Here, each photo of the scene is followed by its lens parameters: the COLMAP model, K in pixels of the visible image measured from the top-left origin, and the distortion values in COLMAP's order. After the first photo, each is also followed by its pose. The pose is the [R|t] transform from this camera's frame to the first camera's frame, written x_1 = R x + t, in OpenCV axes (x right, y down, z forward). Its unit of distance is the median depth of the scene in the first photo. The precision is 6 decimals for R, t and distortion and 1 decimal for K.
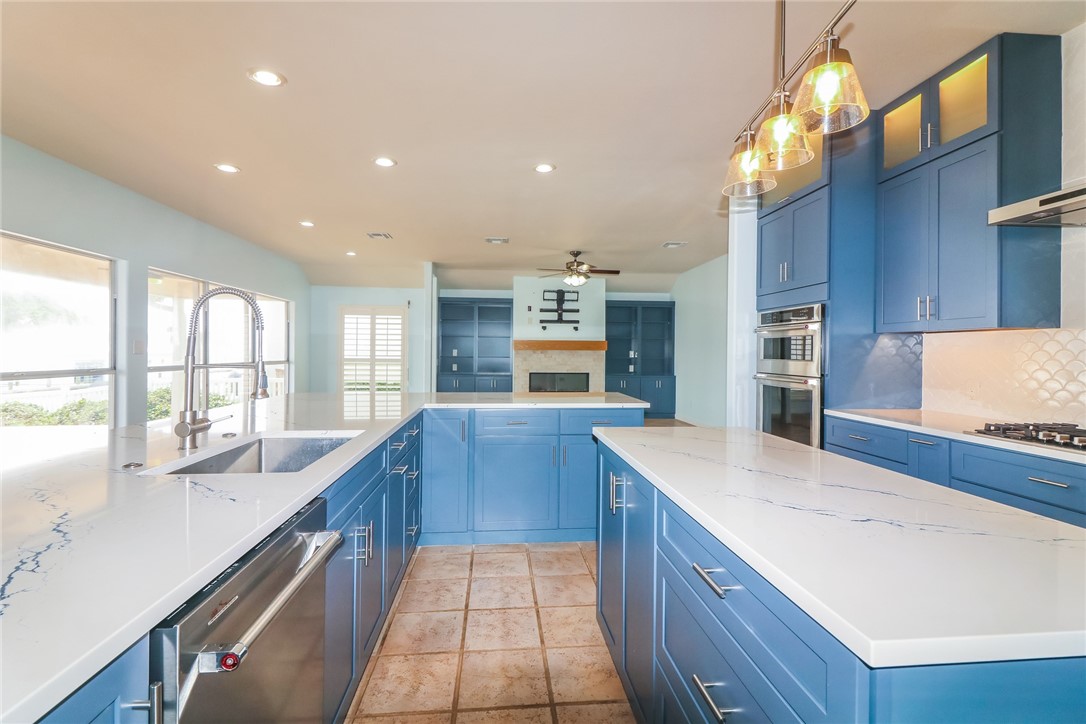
lens RADIAL K [[505.4, 0, 541.7], [0, 505.4, 345.0], [0, 0, 1]] dist [0.000066, -0.000081]
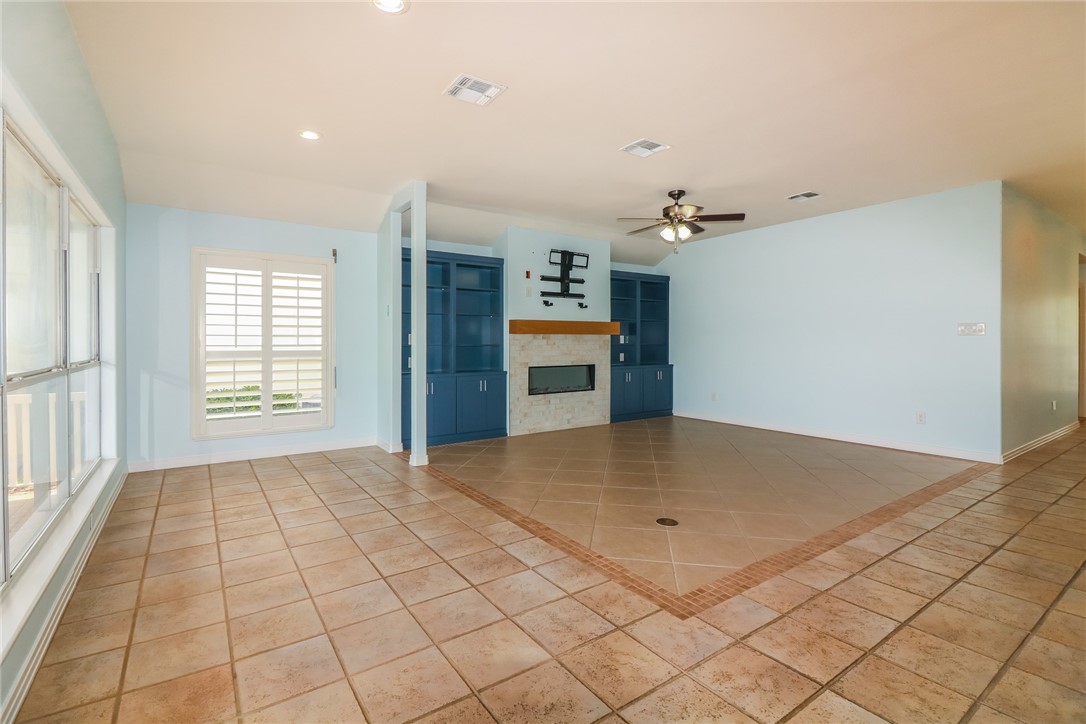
lens RADIAL K [[505.4, 0, 541.7], [0, 505.4, 345.0], [0, 0, 1]] dist [0.000066, -0.000081]
pose [[0.869801, -0.012675, 0.493240, -0.347837], [0.000960, 0.999712, 0.023997, 0.007767], [-0.493402, -0.020400, 0.869562, 0.382973]]
